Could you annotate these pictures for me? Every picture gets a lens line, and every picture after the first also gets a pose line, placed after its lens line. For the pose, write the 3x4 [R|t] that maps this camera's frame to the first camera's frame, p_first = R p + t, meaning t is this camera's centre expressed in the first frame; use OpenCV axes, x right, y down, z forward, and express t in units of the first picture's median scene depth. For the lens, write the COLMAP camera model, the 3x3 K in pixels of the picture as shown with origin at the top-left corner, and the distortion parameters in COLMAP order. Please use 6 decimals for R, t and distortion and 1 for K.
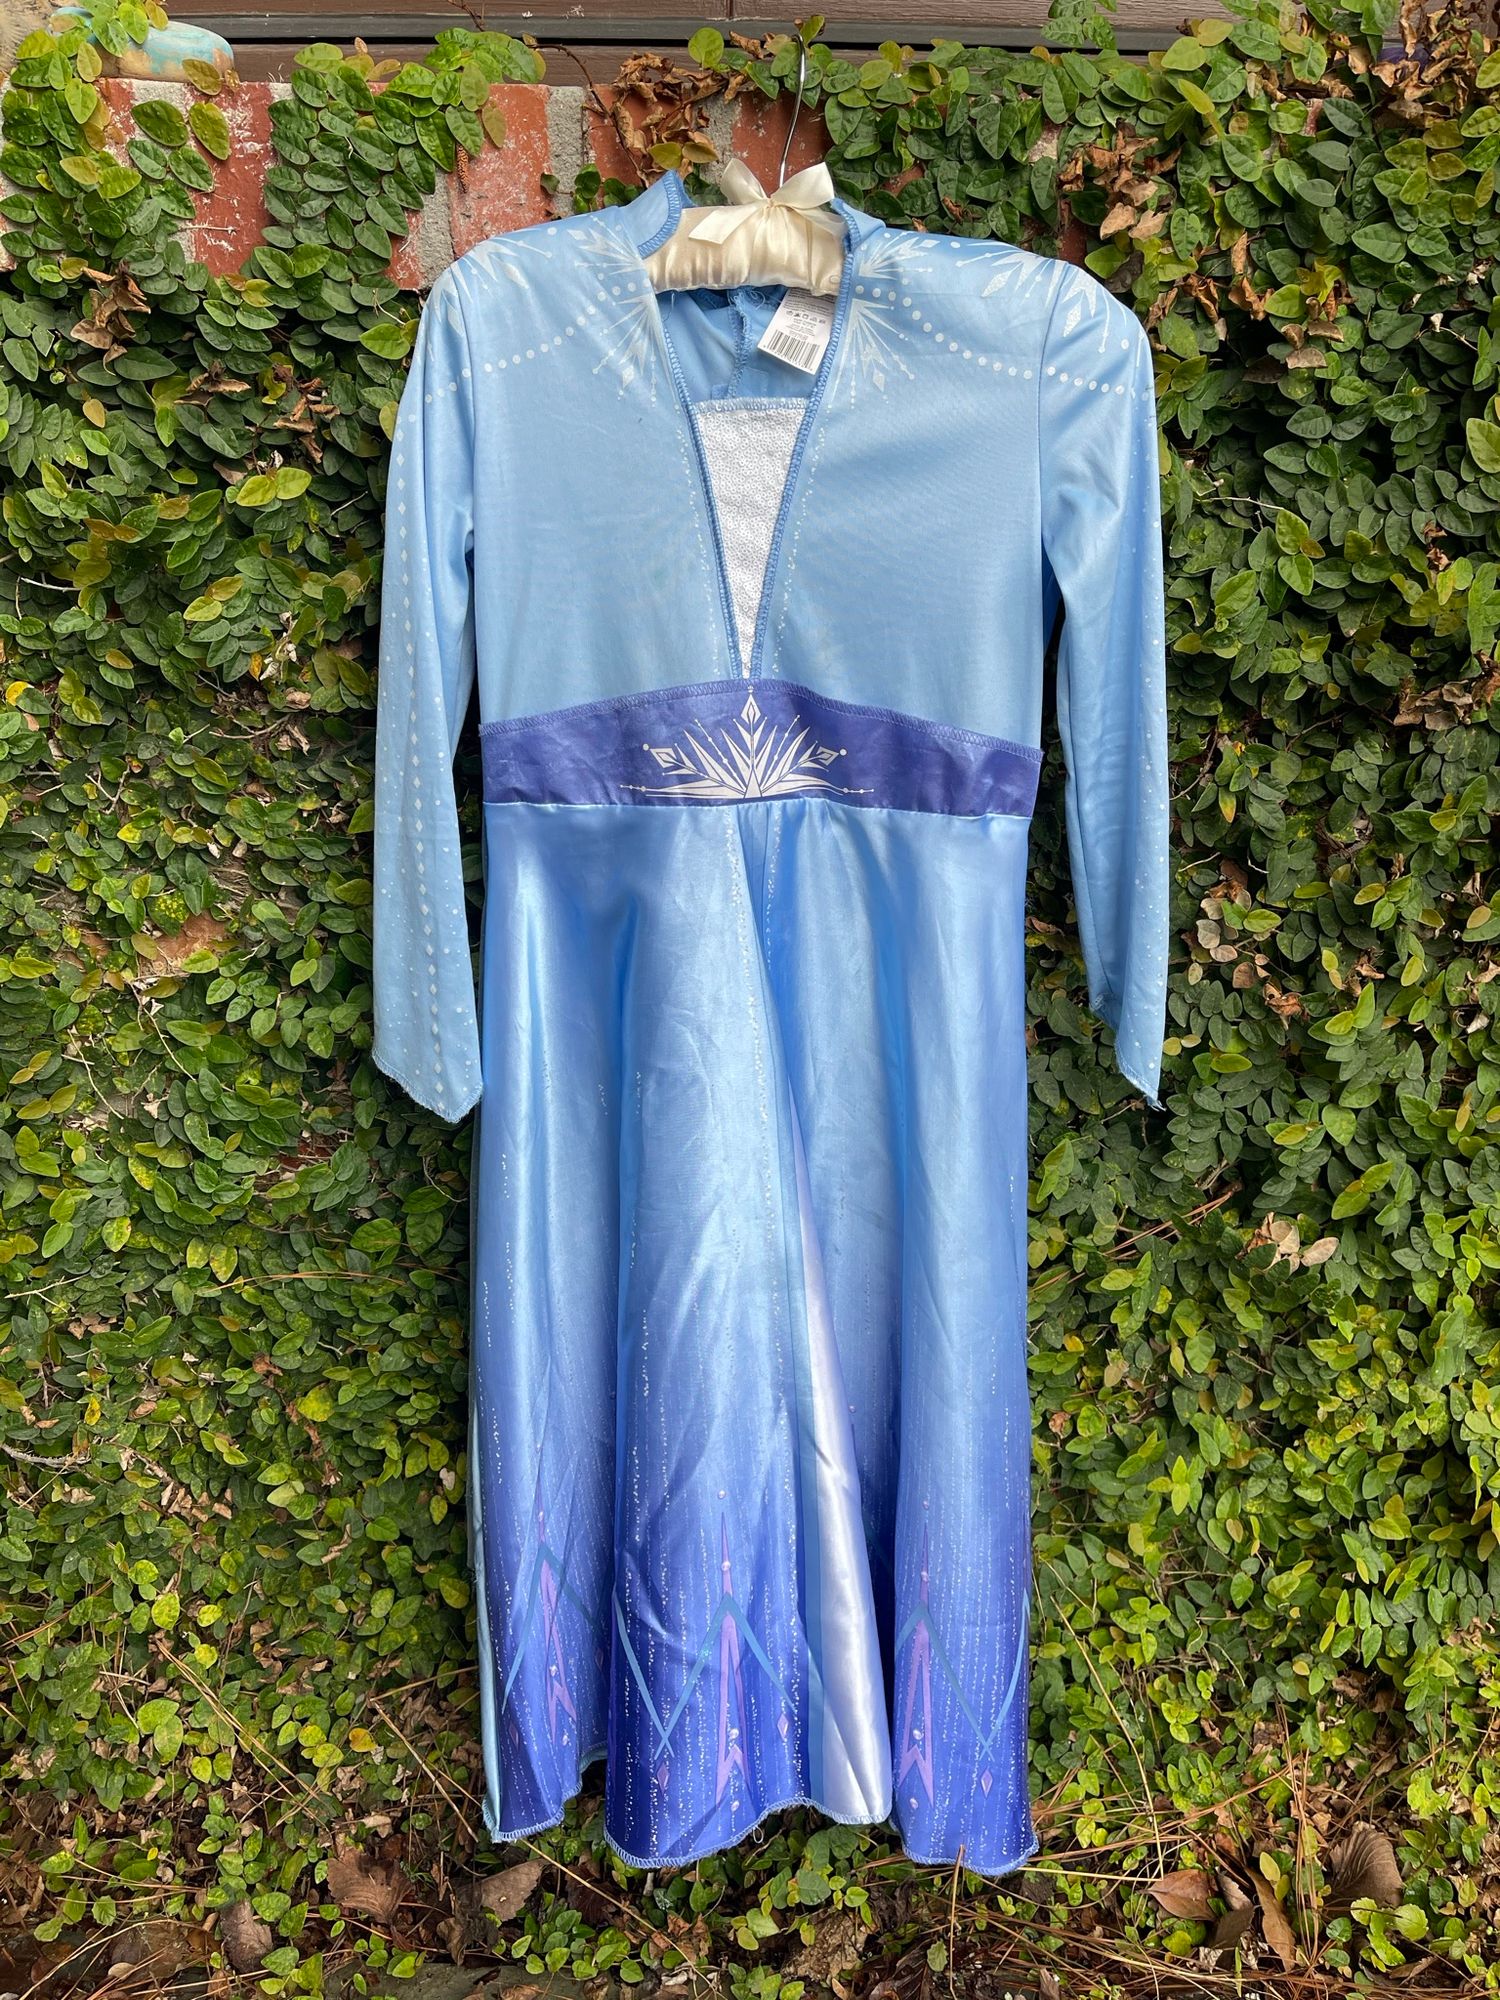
lens RADIAL K [[1523.5, 0, 746.3], [0, 1523.5, 1004.2], [0, 0, 1]] dist [0.083794, -0.122163]
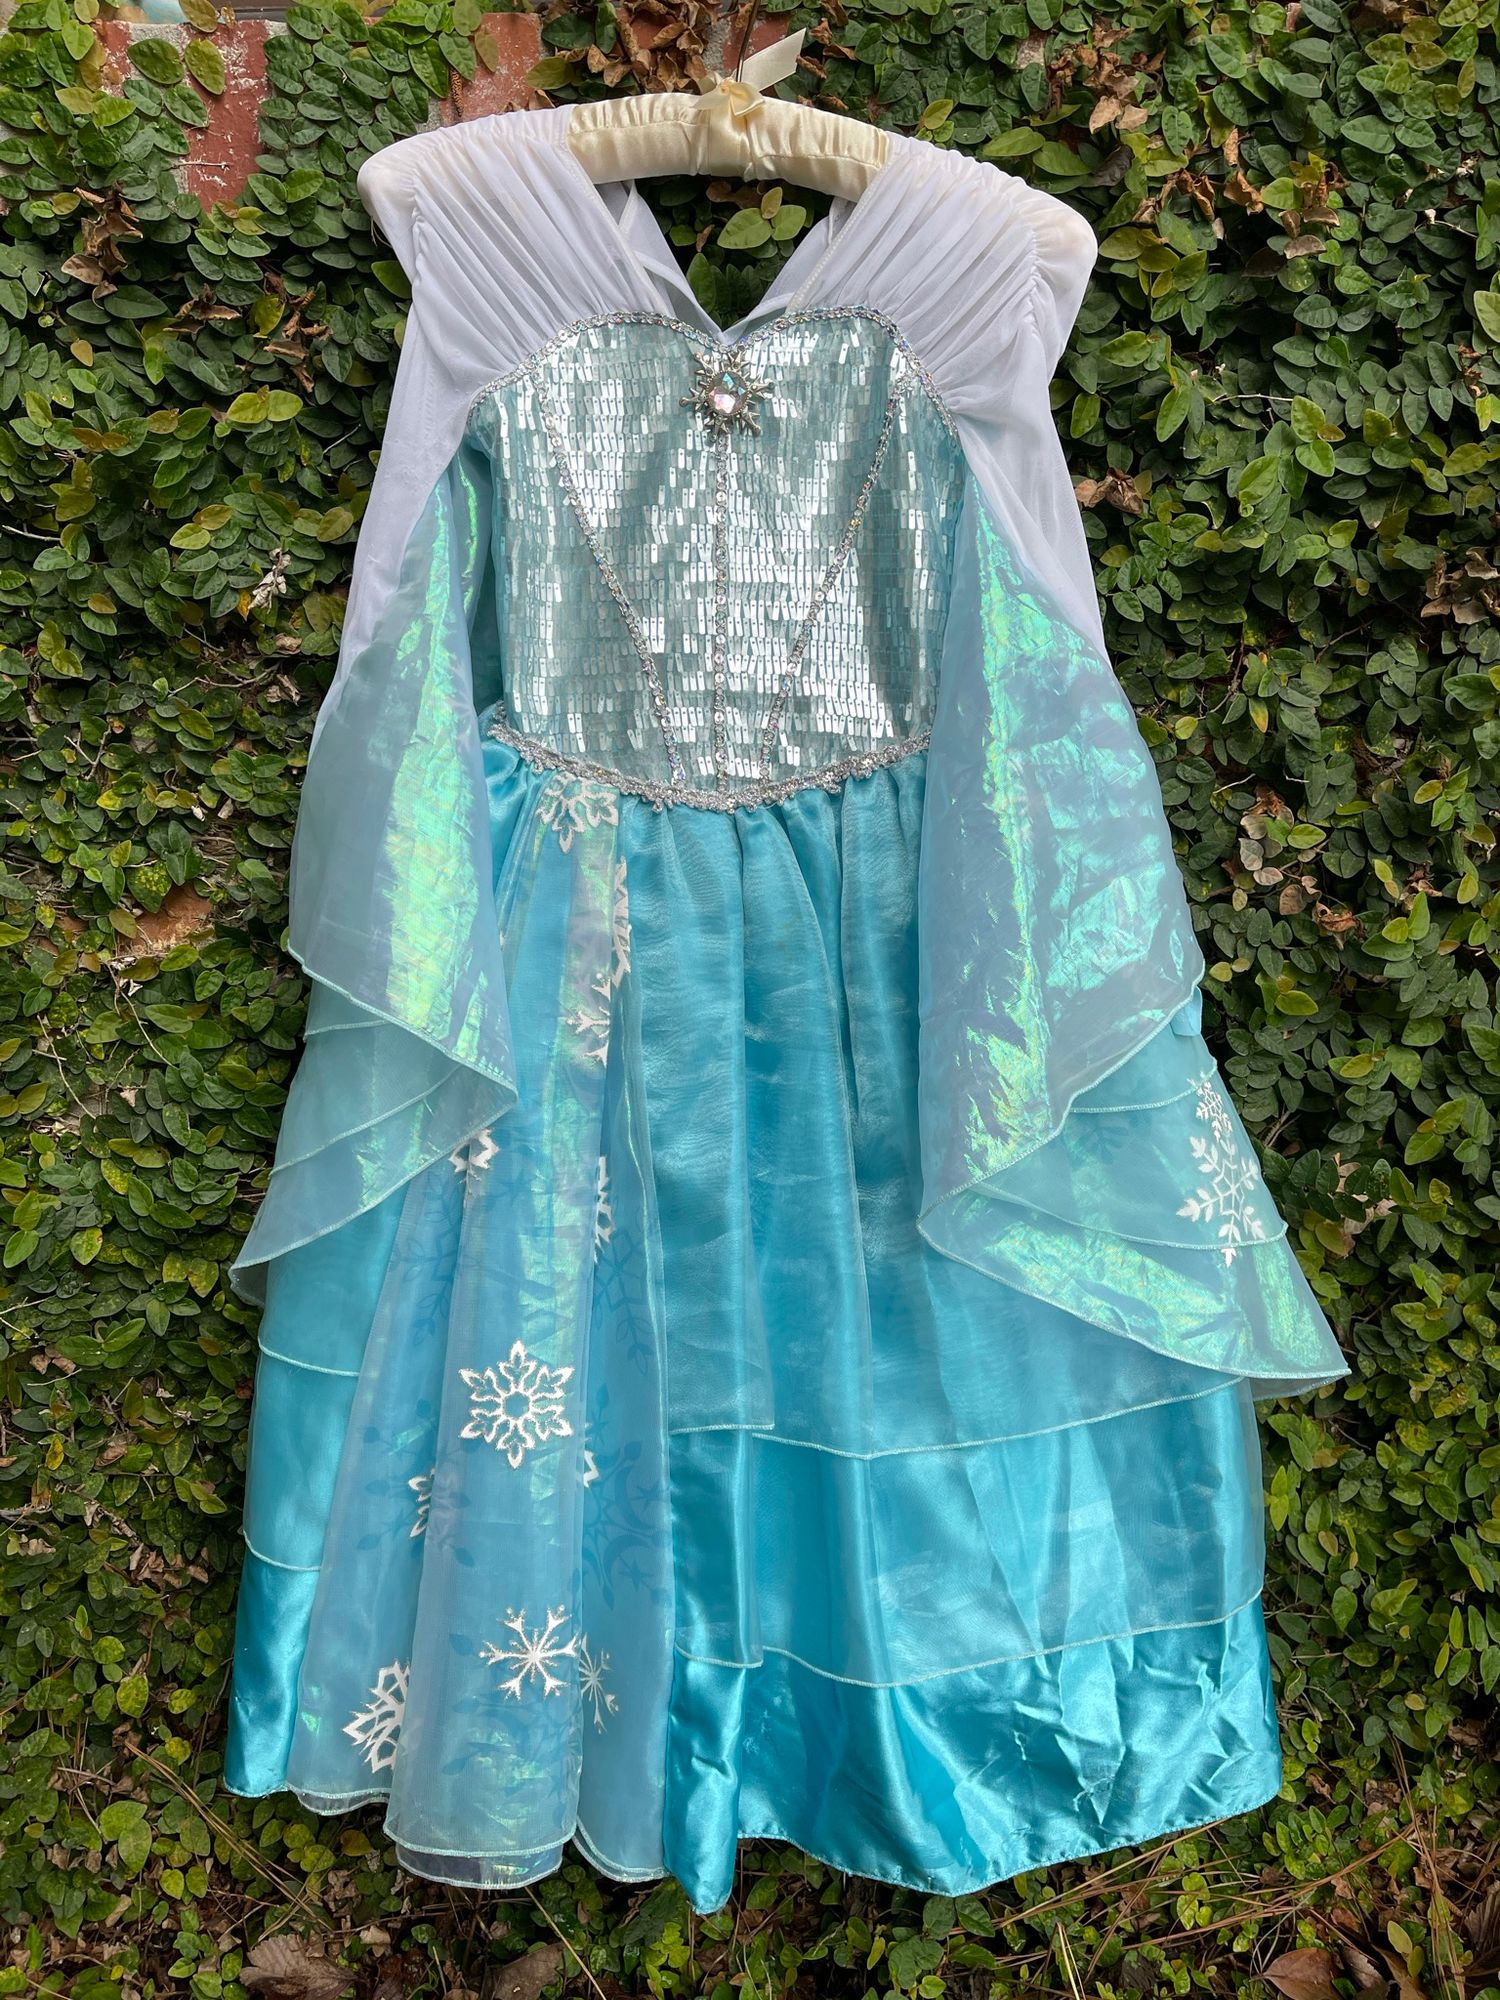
lens RADIAL K [[1523.5, 0, 747.8], [0, 1523.5, 1003.1], [0, 0, 1]] dist [0.083794, -0.122163]
pose [[0.999253, -0.036752, 0.011927, -0.023186], [0.038089, 0.988830, -0.144096, 0.166523], [-0.006498, 0.144442, 0.989492, 0.075507]]
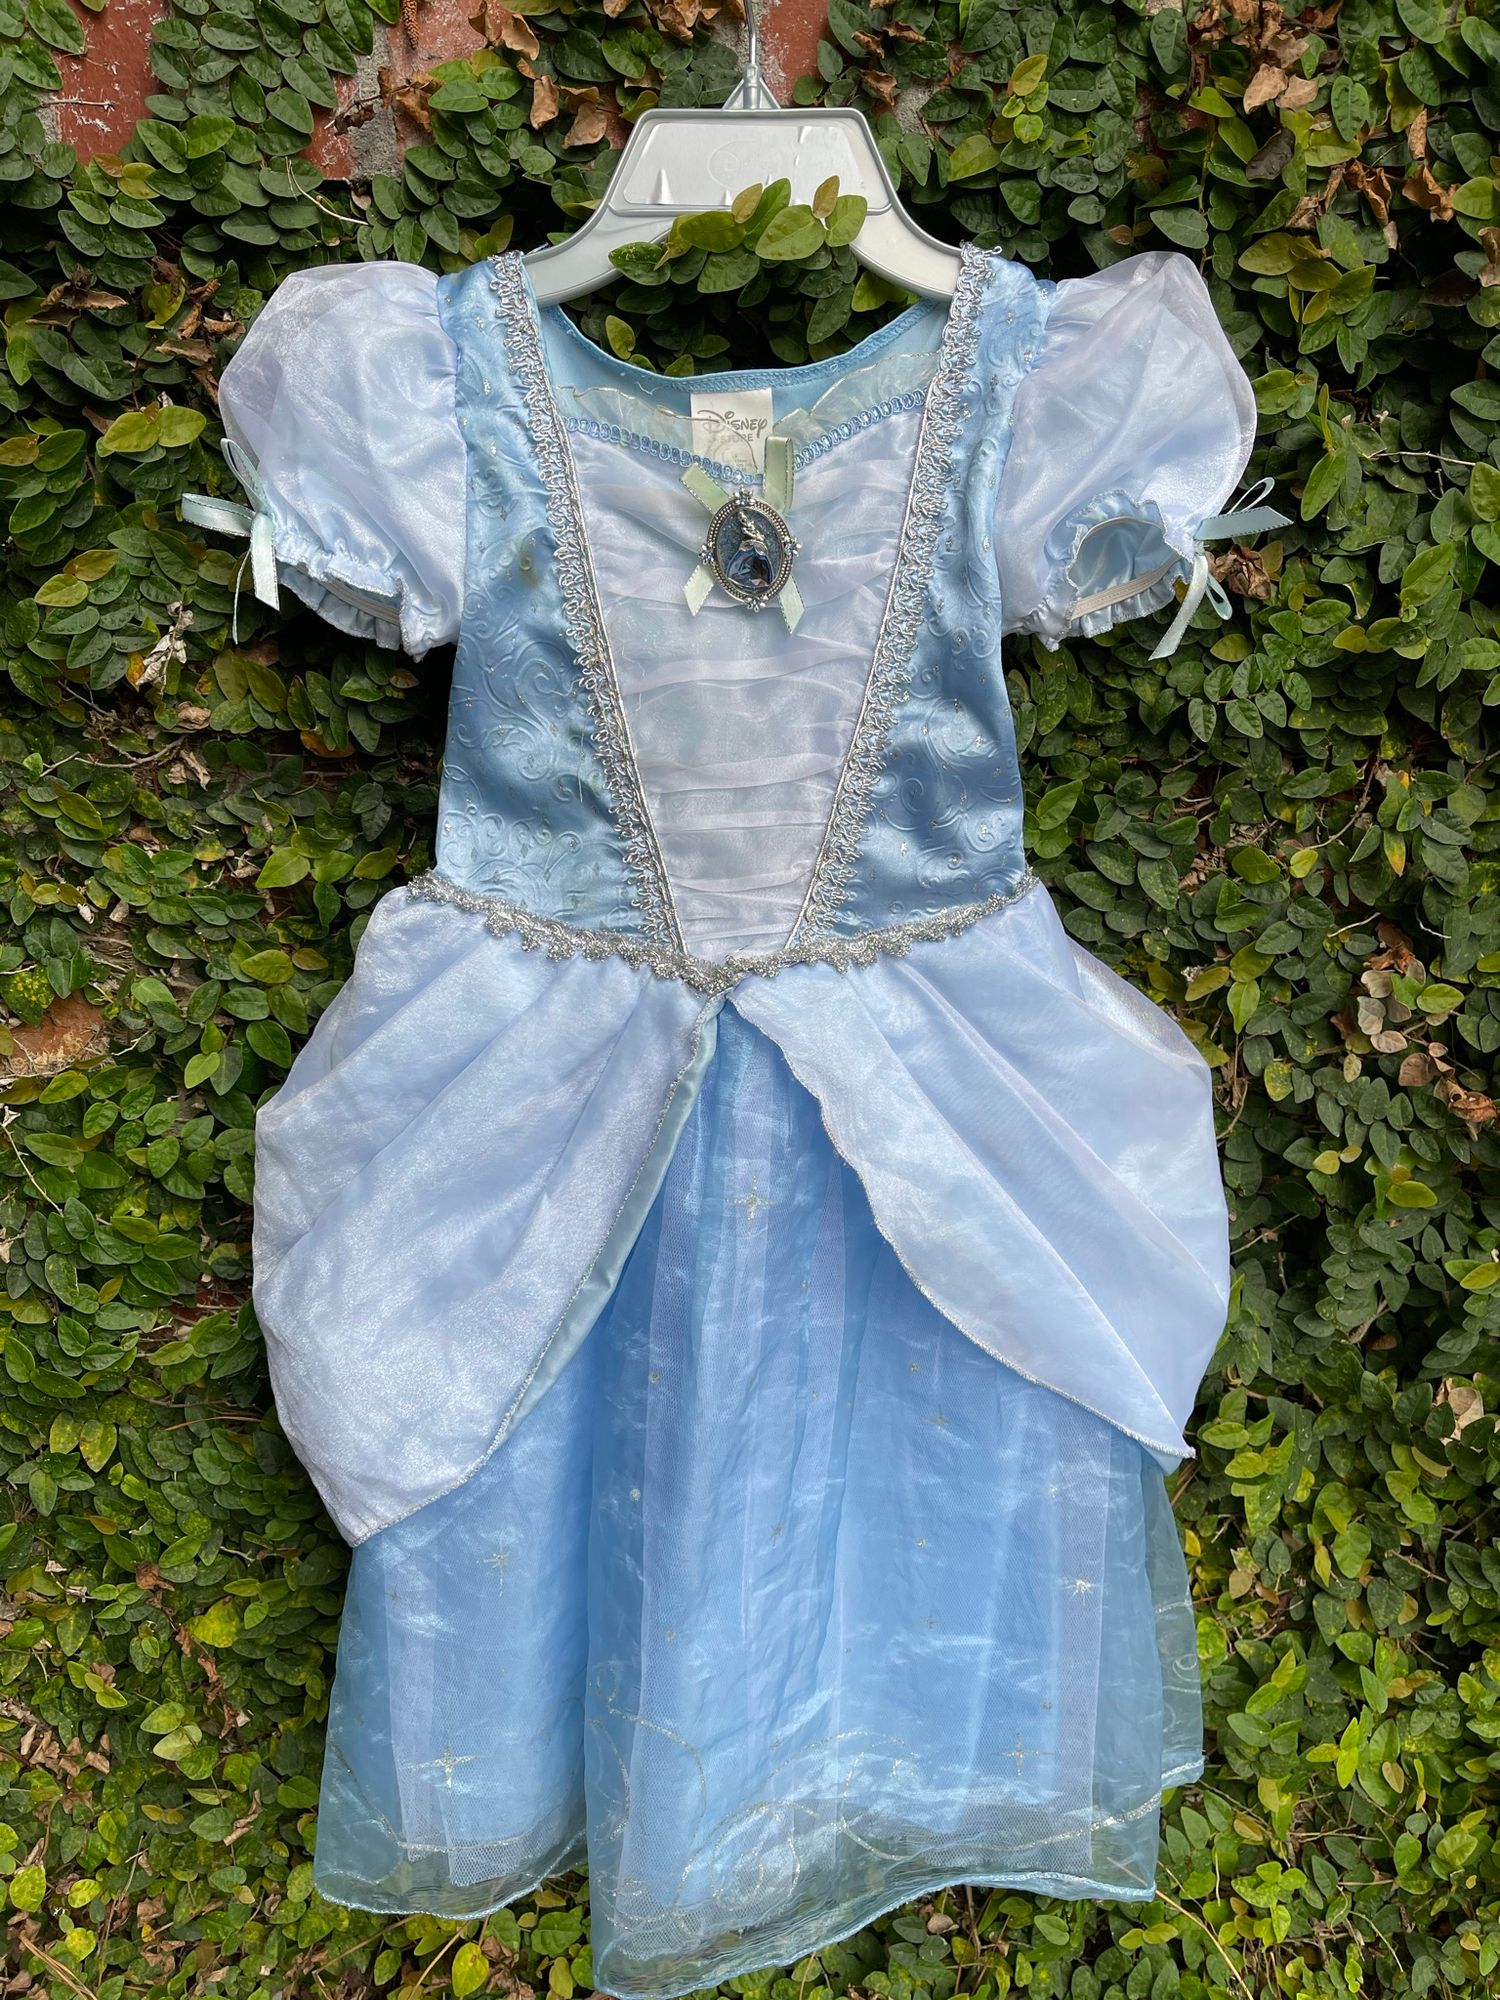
lens RADIAL K [[1523.5, 0, 756.1], [0, 1523.5, 1007.5], [0, 0, 1]] dist [0.083794, -0.122163]
pose [[0.999849, -0.003257, 0.017082, -0.022201], [0.004281, 0.998175, -0.060232, -0.004766], [-0.016854, 0.060296, 0.998038, 0.224073]]
